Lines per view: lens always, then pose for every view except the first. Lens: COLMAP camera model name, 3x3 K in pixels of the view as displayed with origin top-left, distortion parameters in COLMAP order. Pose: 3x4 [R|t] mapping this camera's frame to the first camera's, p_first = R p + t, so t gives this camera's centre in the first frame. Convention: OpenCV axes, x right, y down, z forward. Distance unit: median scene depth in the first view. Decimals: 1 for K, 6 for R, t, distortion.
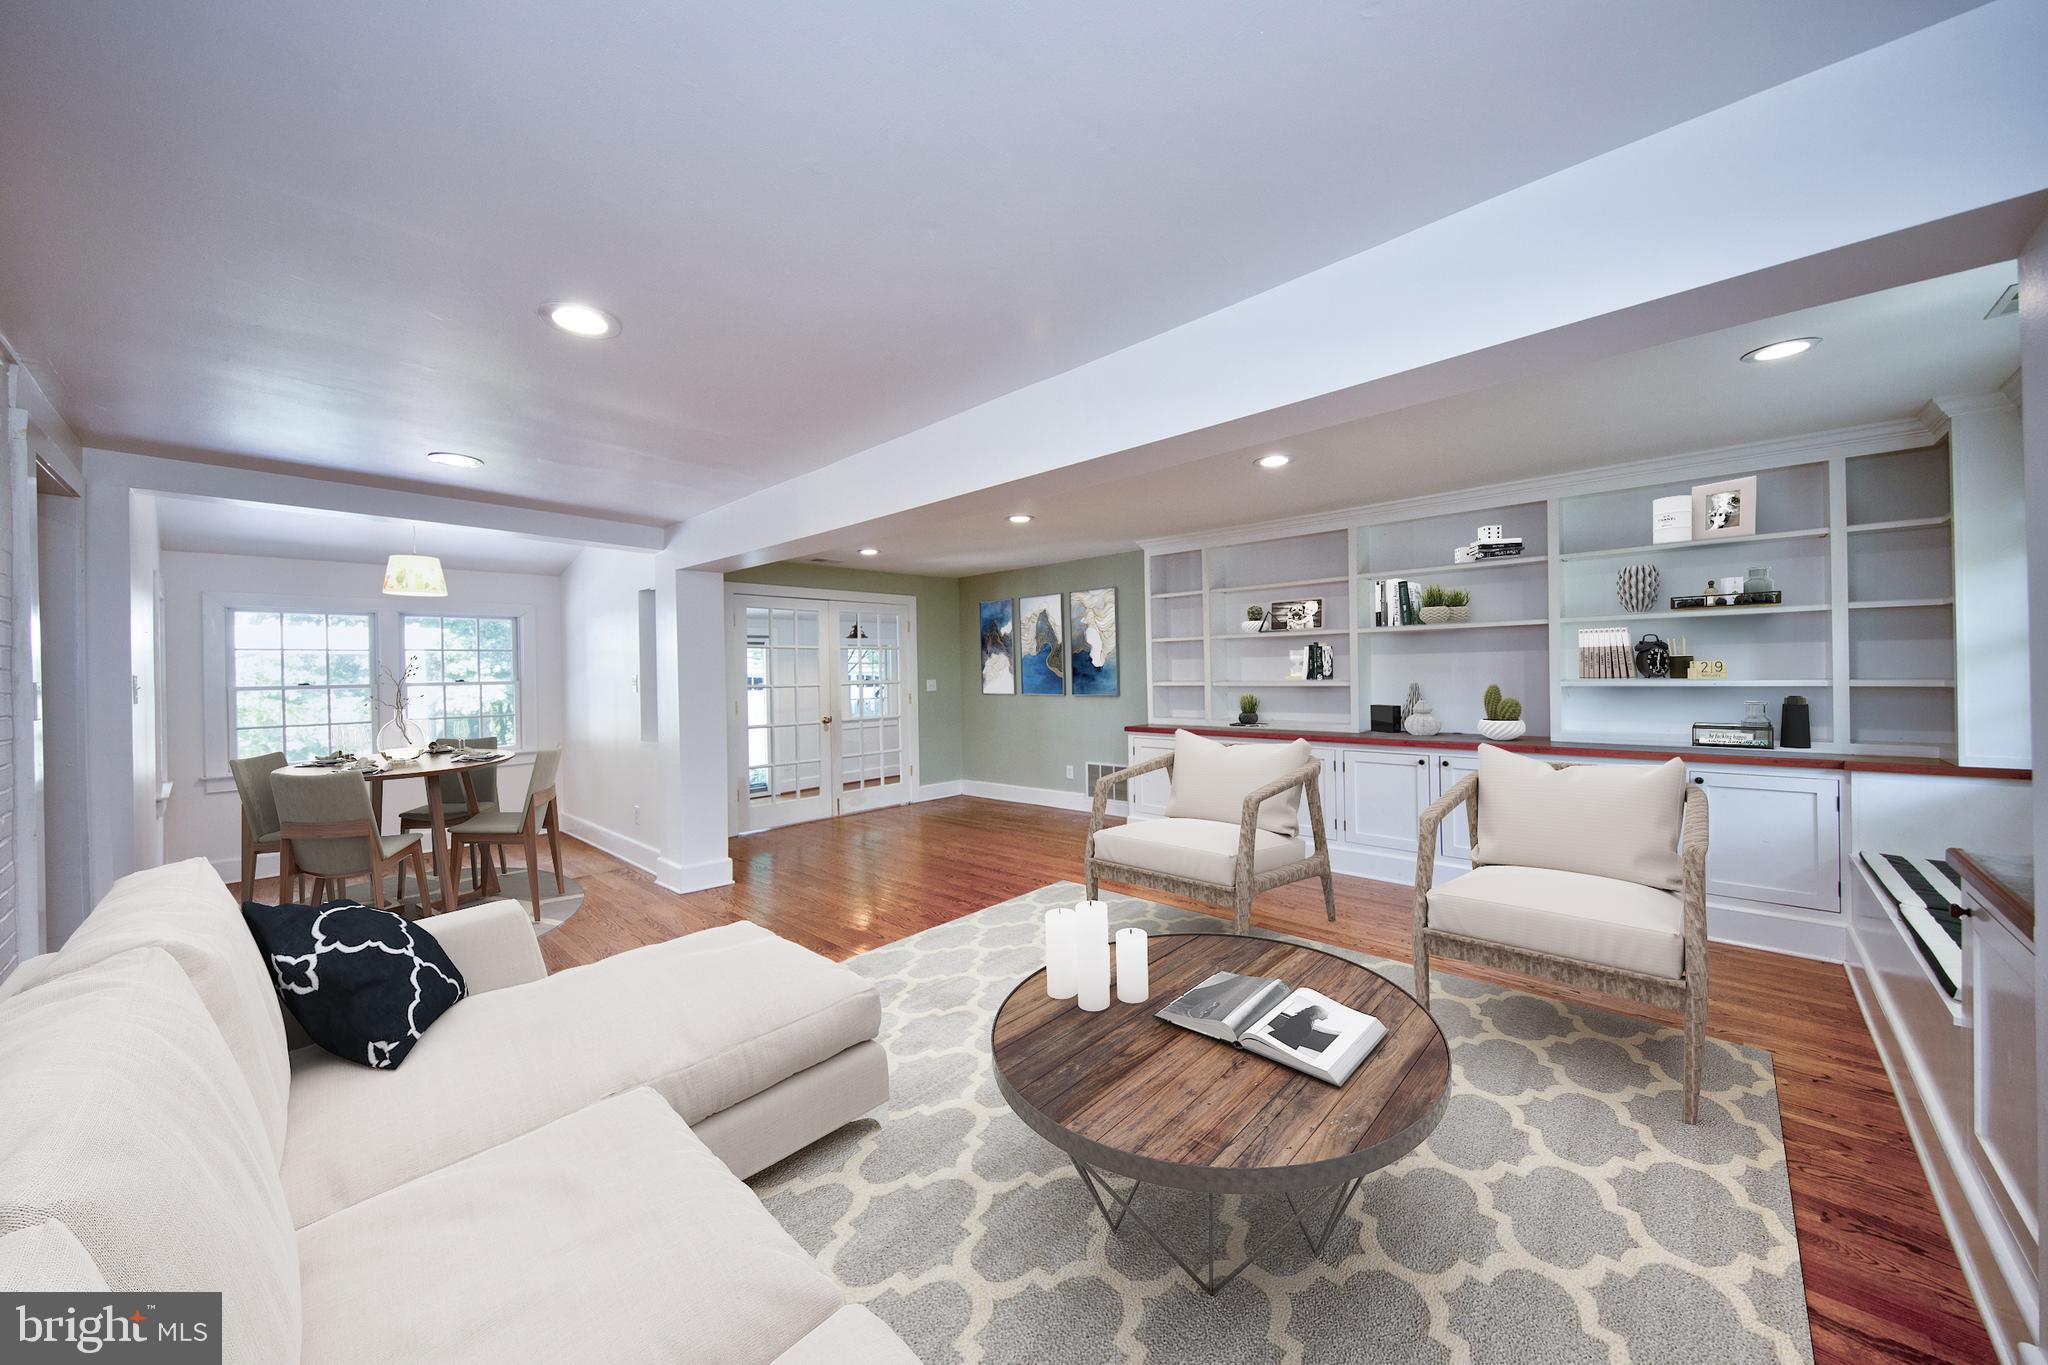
lens RADIAL K [[733.0, 0, 1014.1], [0, 733.0, 679.1], [0, 0, 1]] dist [0.000163, -0.000125]
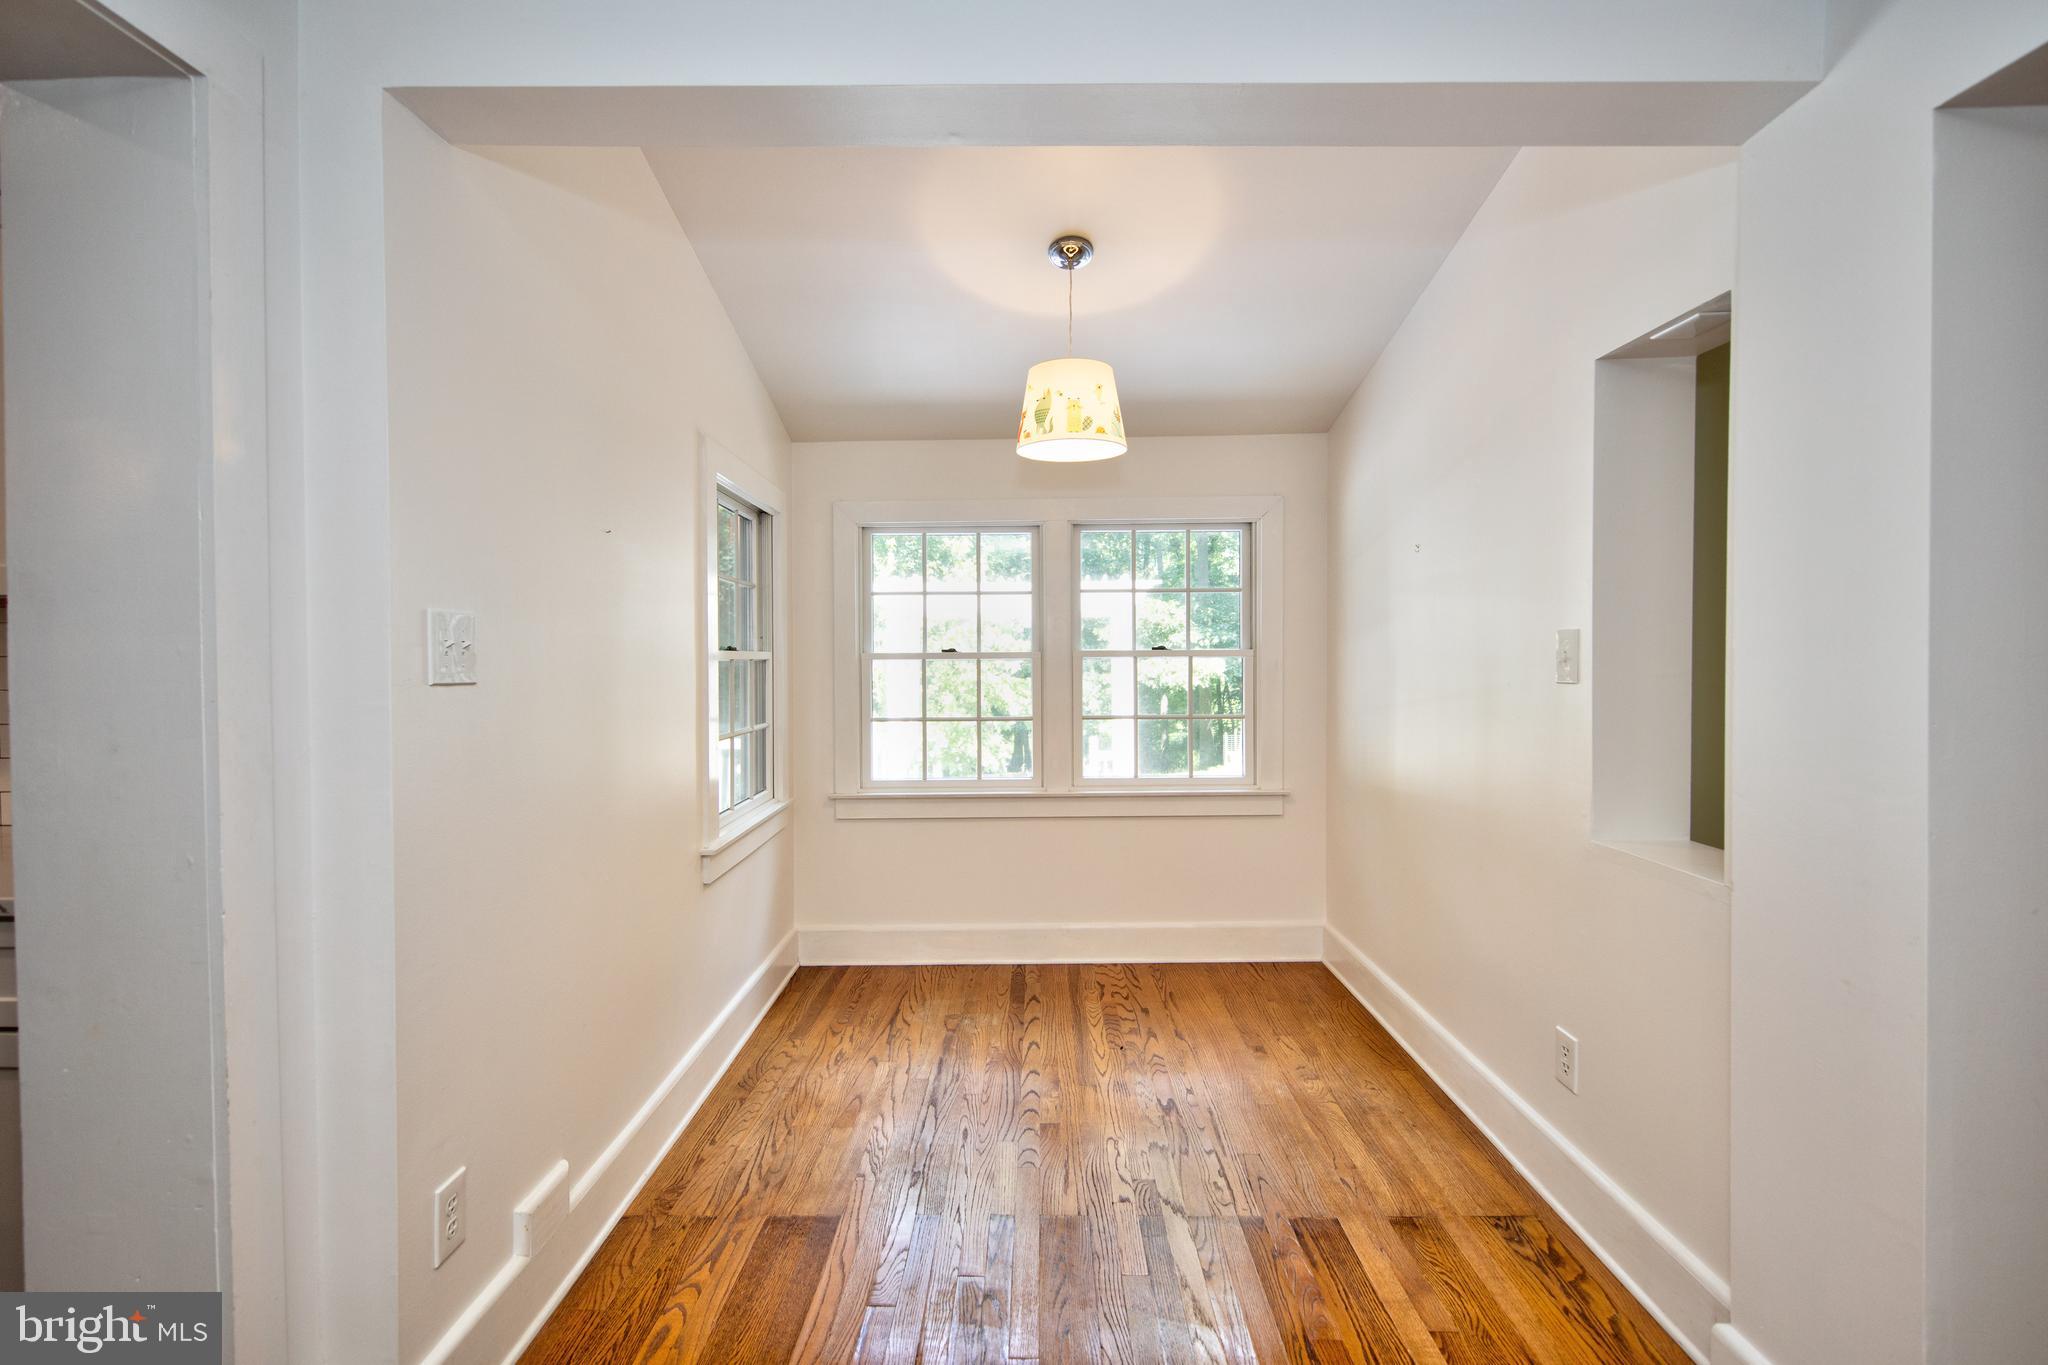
lens RADIAL K [[951.6, 0, 1026.6], [0, 951.6, 673.9], [0, 0, 1]] dist [-0.001946, -0.000165]
pose [[0.689749, 0.026055, -0.723580, -0.355213], [-0.011832, 0.999624, 0.024716, 0.006121], [0.723952, -0.008487, 0.689798, 0.501863]]
